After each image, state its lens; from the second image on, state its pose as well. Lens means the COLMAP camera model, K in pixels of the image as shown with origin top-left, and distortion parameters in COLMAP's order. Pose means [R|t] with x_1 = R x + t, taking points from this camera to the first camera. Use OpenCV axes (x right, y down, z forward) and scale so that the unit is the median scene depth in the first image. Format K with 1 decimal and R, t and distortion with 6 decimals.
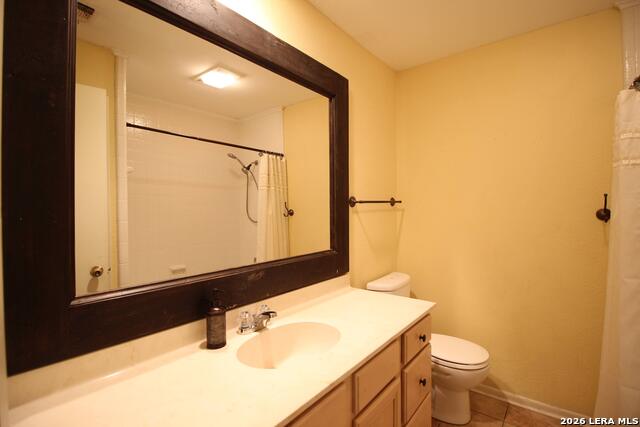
lens RADIAL K [[295.4, 0, 324.5], [0, 295.4, 211.4], [0, 0, 1]] dist [0.000366, -0.014552]
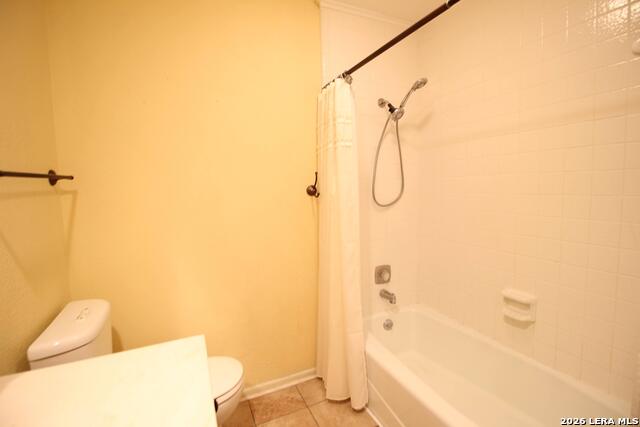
lens RADIAL K [[295.4, 0, 324.5], [0, 295.4, 211.4], [0, 0, 1]] dist [0.000366, -0.014552]
pose [[0.431693, -0.083260, 0.898170, -0.047650], [0.029175, 0.996499, 0.078352, 0.002481], [-0.901549, -0.007620, 0.432610, 0.411820]]
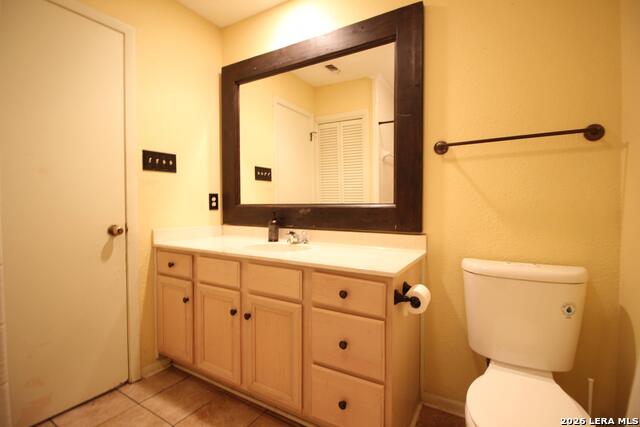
lens RADIAL K [[295.4, 0, 324.5], [0, 295.4, 211.4], [0, 0, 1]] dist [0.000366, -0.014552]
pose [[0.142007, 0.023608, -0.989584, 0.843198], [-0.007058, 0.999714, 0.022837, 0.123692], [0.989840, 0.003741, 0.142133, 0.592068]]
